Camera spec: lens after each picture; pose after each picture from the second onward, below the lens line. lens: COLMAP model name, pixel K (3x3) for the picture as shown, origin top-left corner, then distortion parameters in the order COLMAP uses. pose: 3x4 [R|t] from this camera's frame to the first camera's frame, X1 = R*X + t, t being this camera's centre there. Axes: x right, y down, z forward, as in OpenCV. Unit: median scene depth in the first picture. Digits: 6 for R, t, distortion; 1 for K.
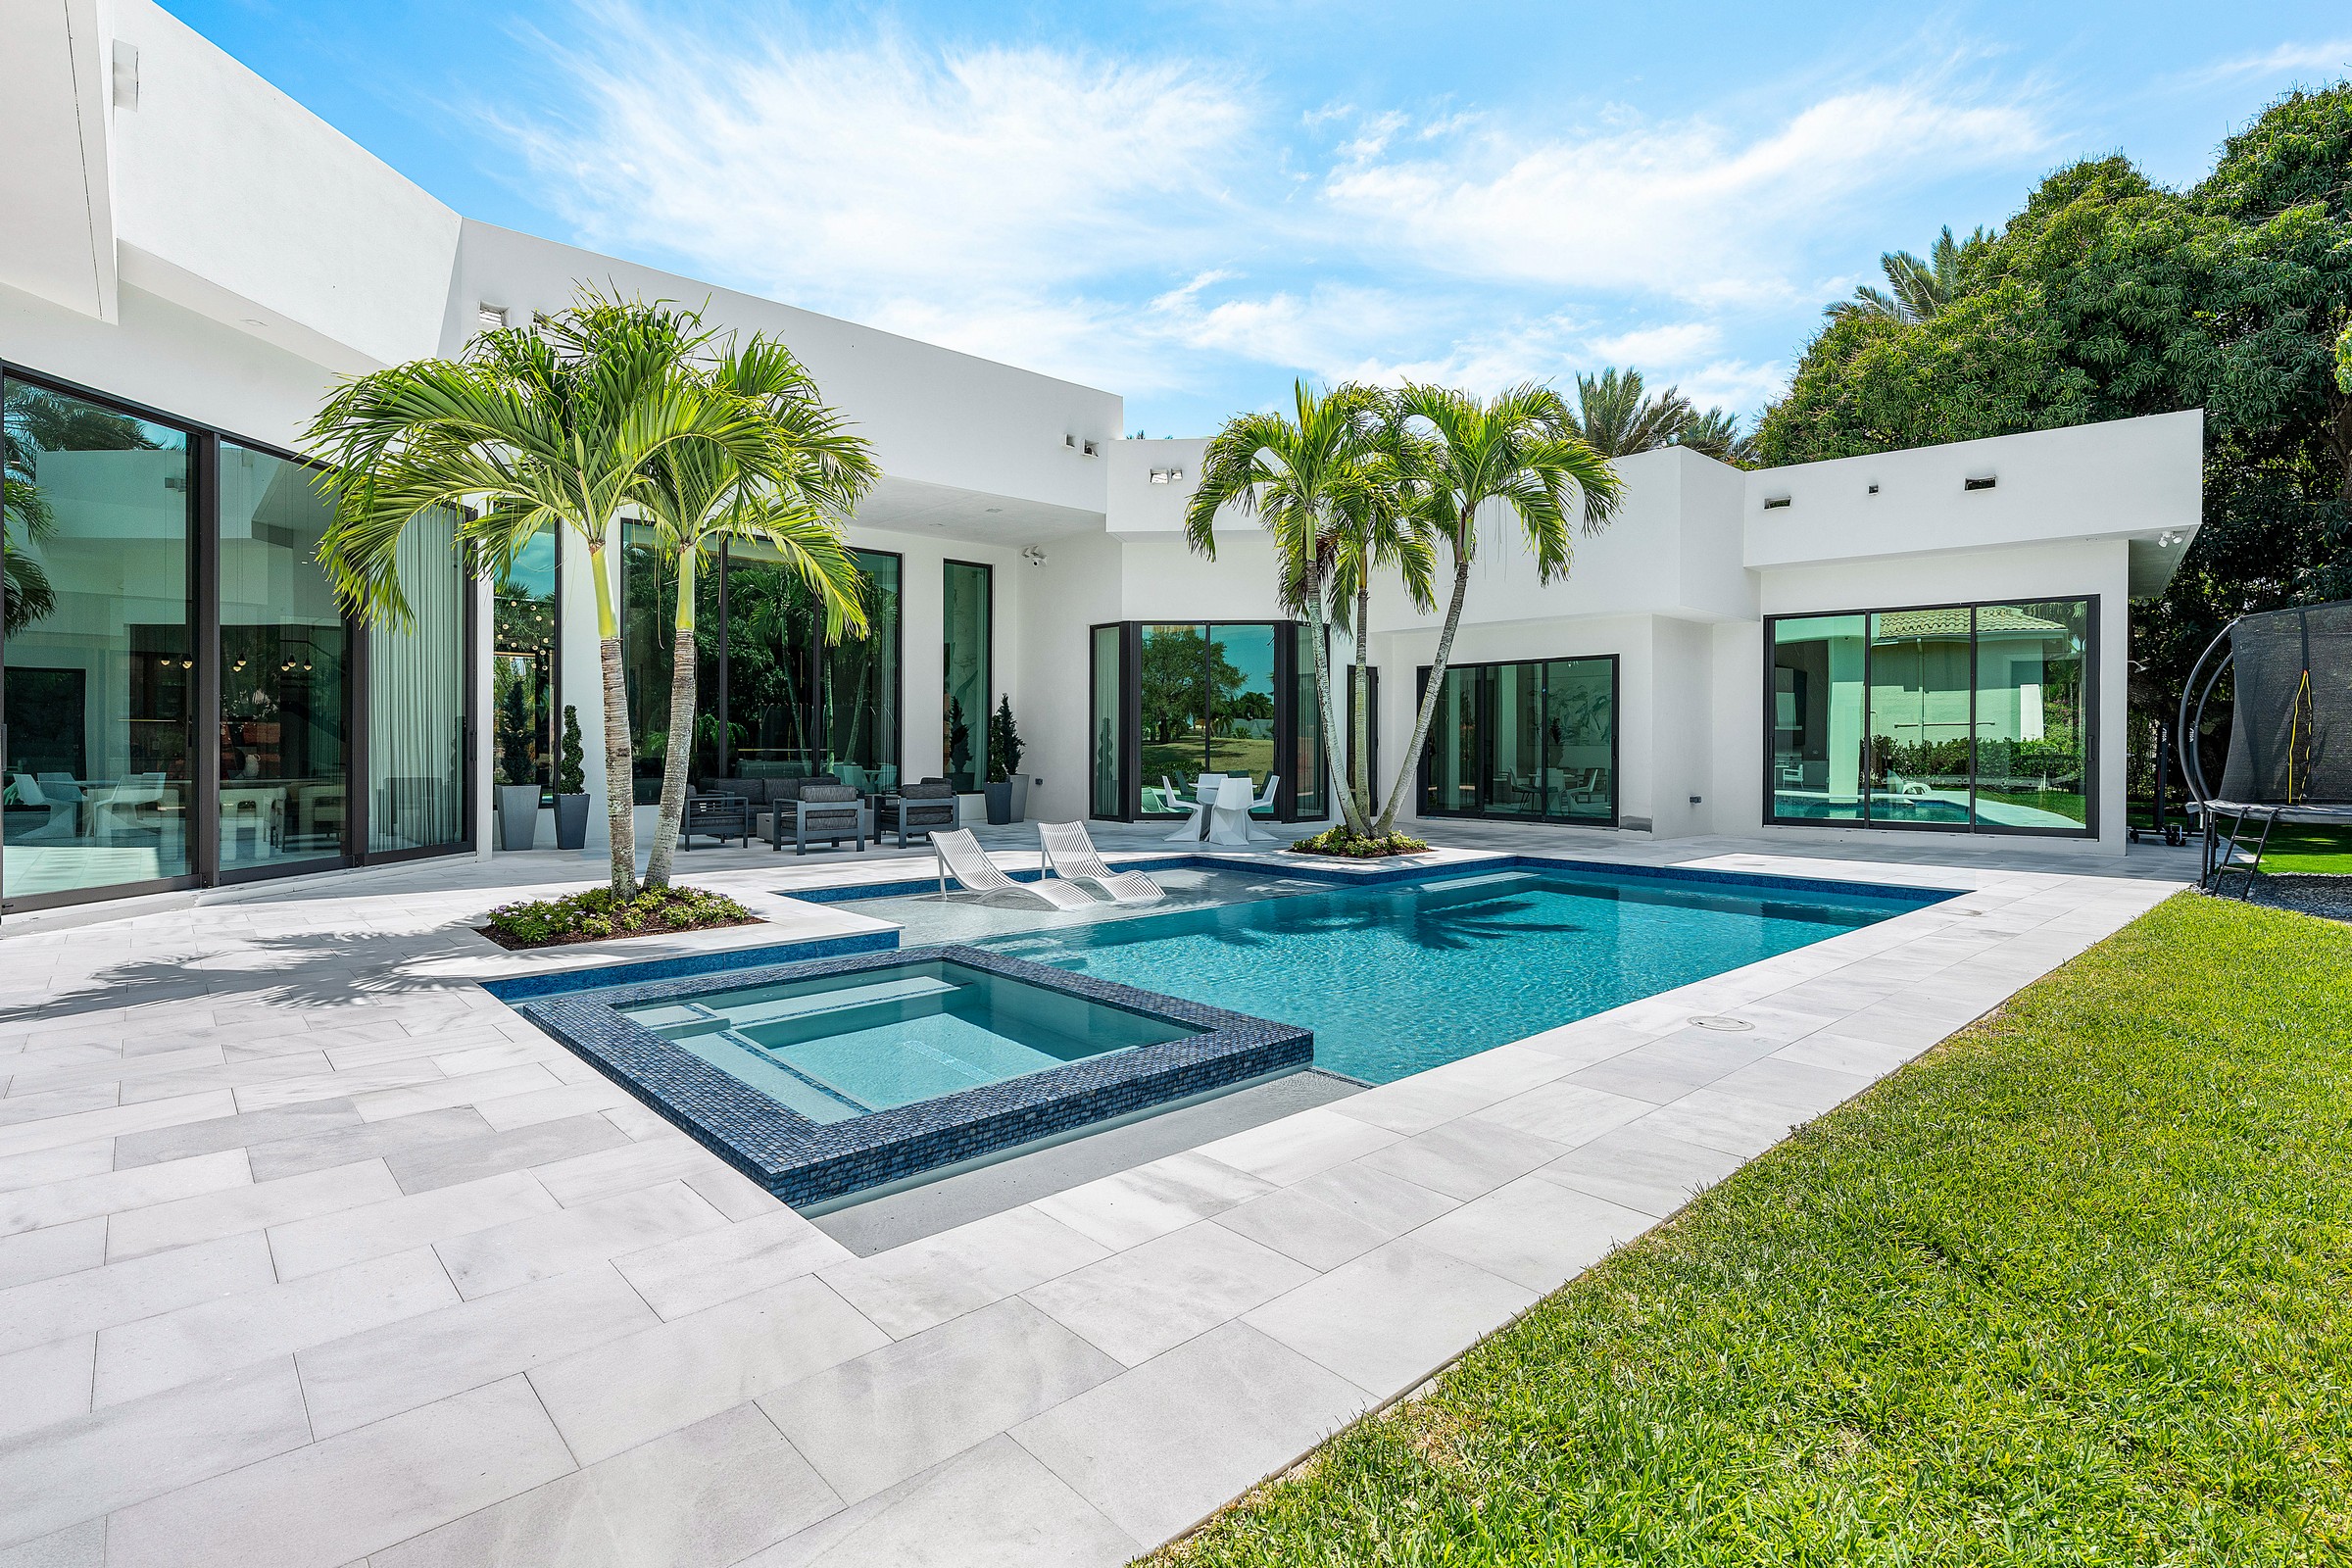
lens RADIAL K [[1114.8, 0, 1135.3], [0, 1114.8, 735.4], [0, 0, 1]] dist [0.004626, -0.000069]
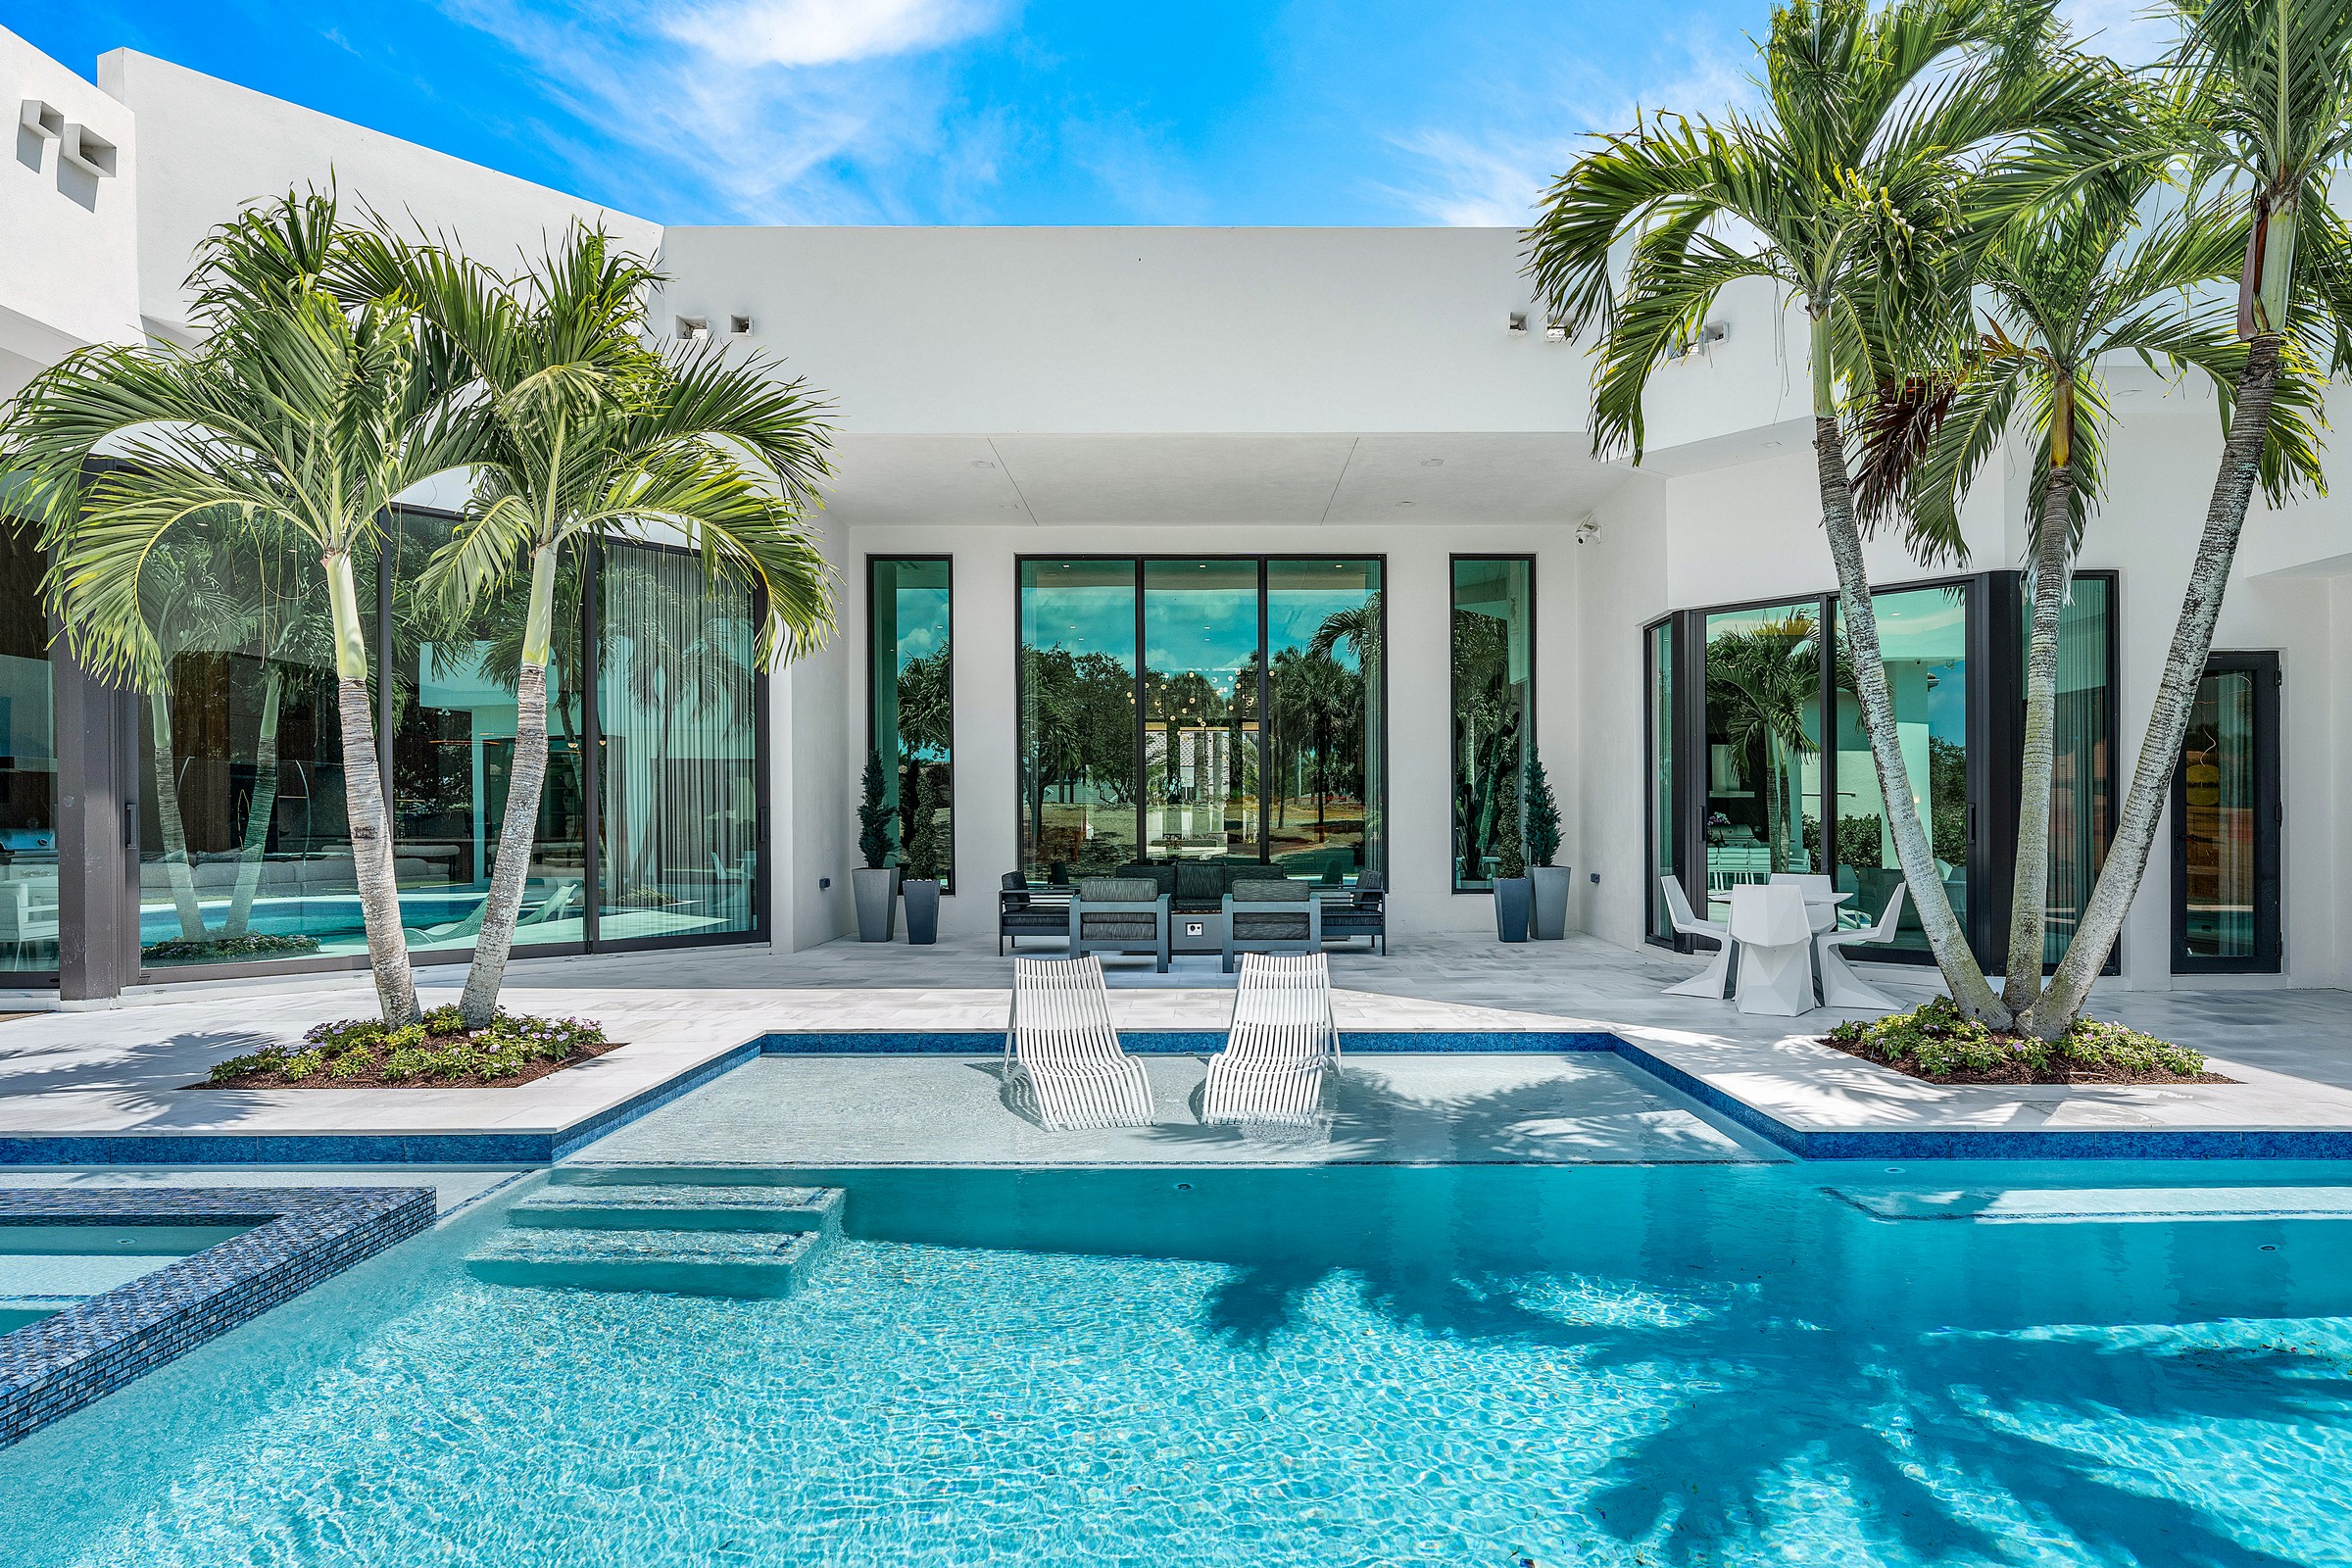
lens RADIAL K [[1224.0, 0, 1208.3], [0, 1224.0, 821.9], [0, 0, 1]] dist [0.005211, -0.000166]
pose [[0.755400, -0.002145, -0.655261, 0.251050], [0.008237, 0.999947, 0.006223, 0.002967], [0.655213, -0.010098, 0.755377, 0.380486]]
